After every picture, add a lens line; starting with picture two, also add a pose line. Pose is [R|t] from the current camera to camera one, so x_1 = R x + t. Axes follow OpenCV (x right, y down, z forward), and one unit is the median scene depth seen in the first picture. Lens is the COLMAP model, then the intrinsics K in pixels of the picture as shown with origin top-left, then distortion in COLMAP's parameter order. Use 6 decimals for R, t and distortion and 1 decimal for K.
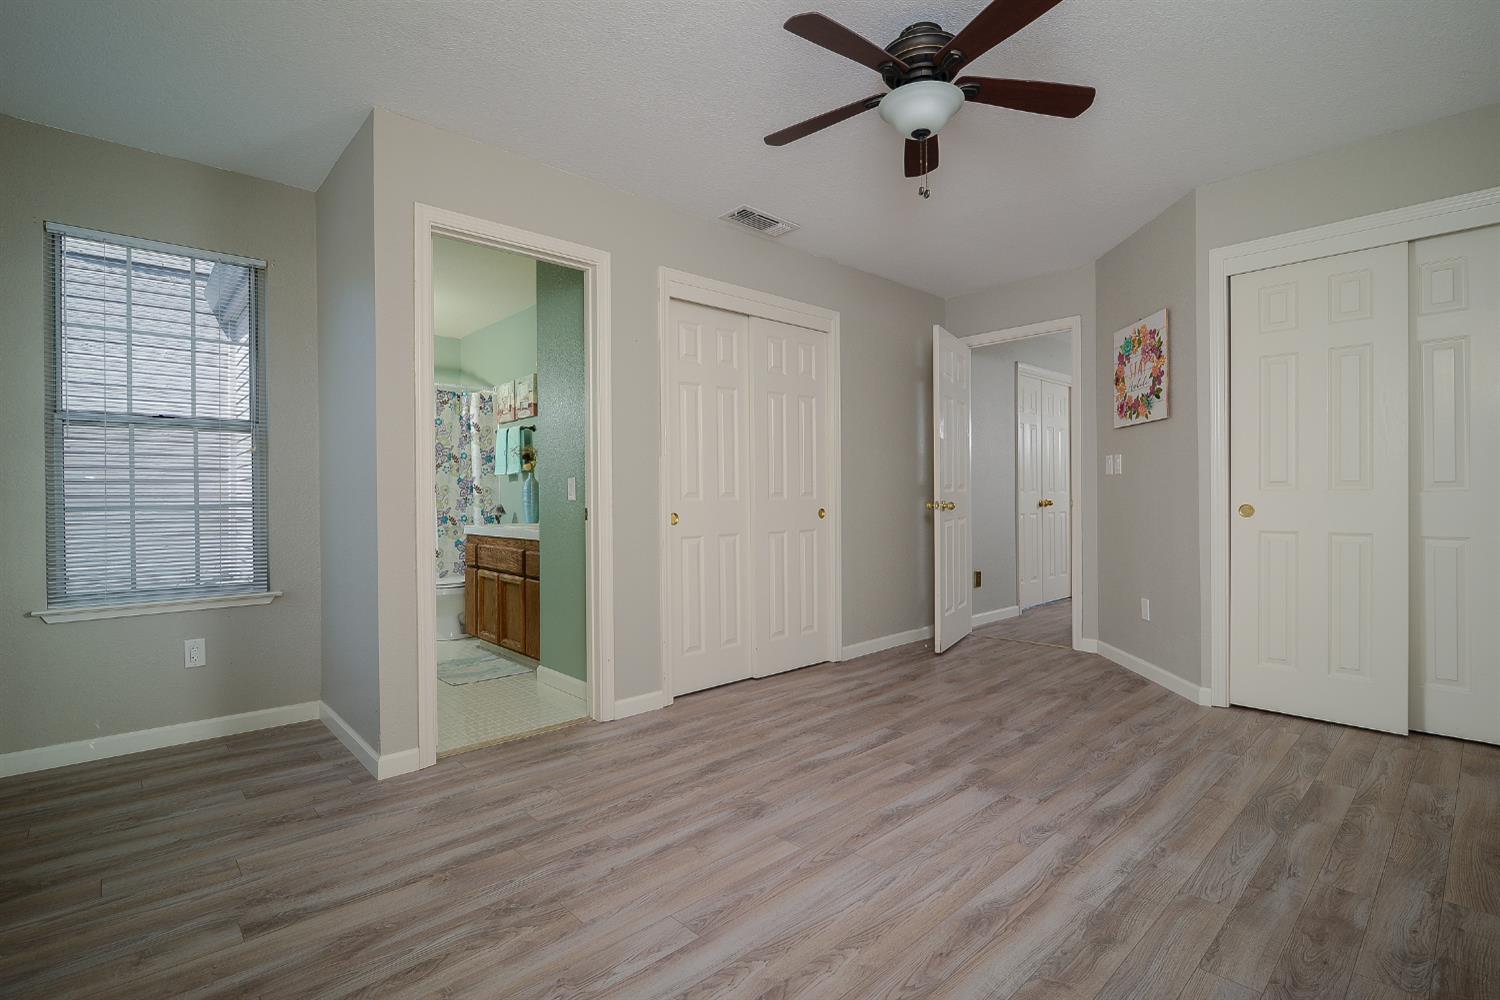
lens RADIAL K [[706.3, 0, 750.0], [0, 706.3, 500.0], [0, 0, 1]] dist [-0.010645, -0.000144]
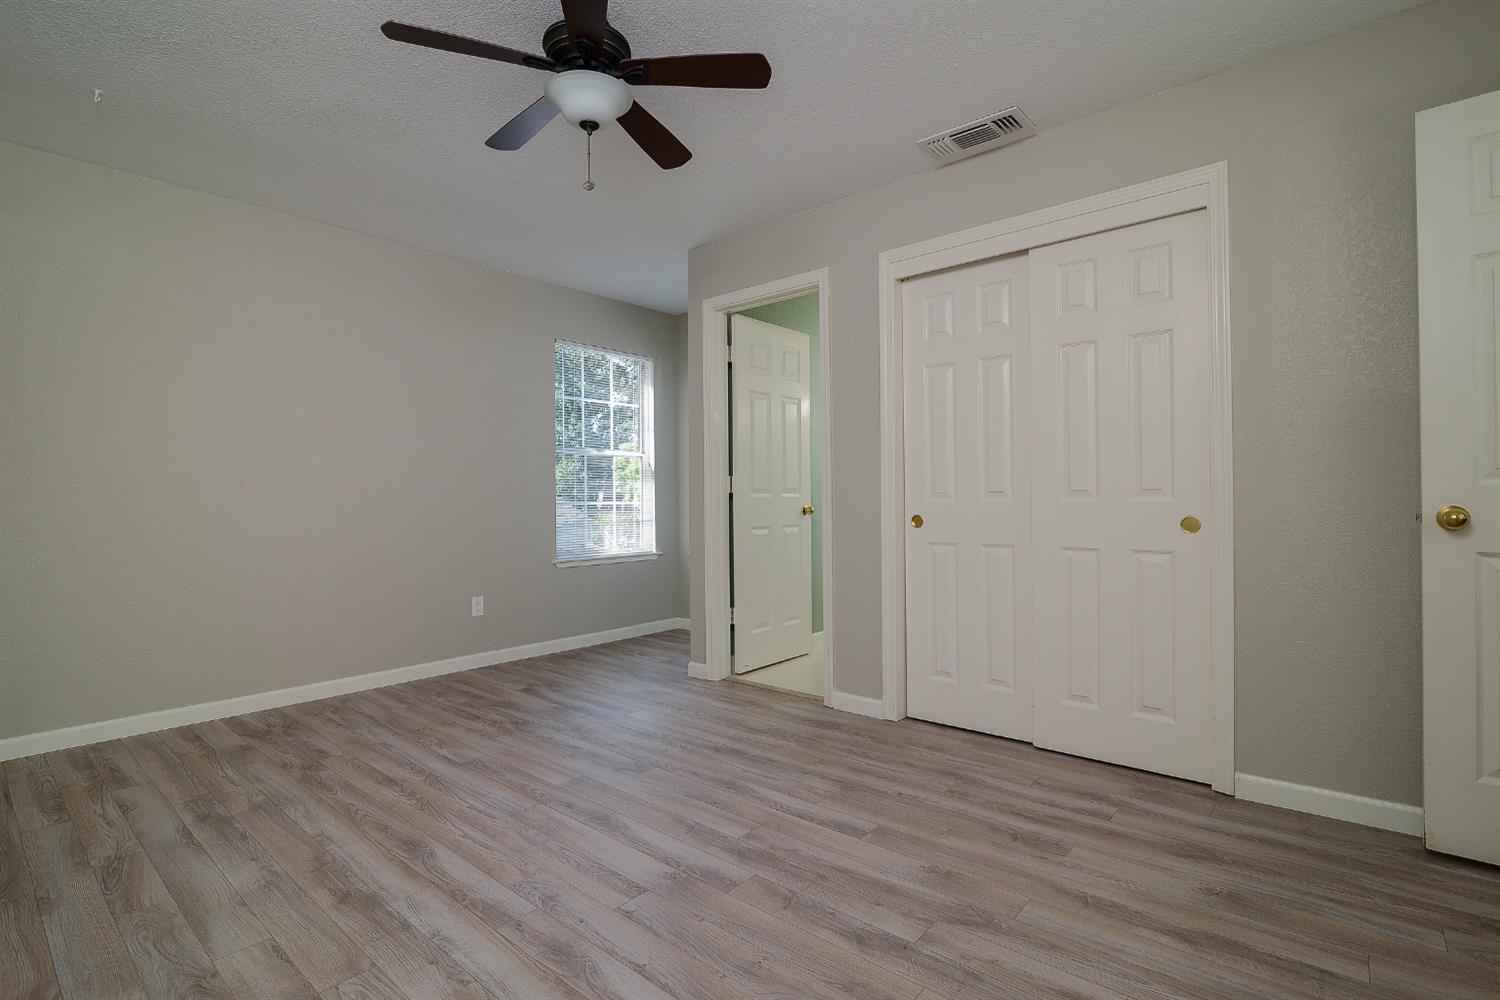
lens RADIAL K [[715.6, 0, 754.9], [0, 715.6, 499.1], [0, 0, 1]] dist [-0.008096, -0.000024]
pose [[0.102997, 0.007869, -0.994651, 0.943605], [0.004089, 0.999957, 0.008334, -0.012076], [0.994673, -0.004926, 0.102960, 0.851350]]
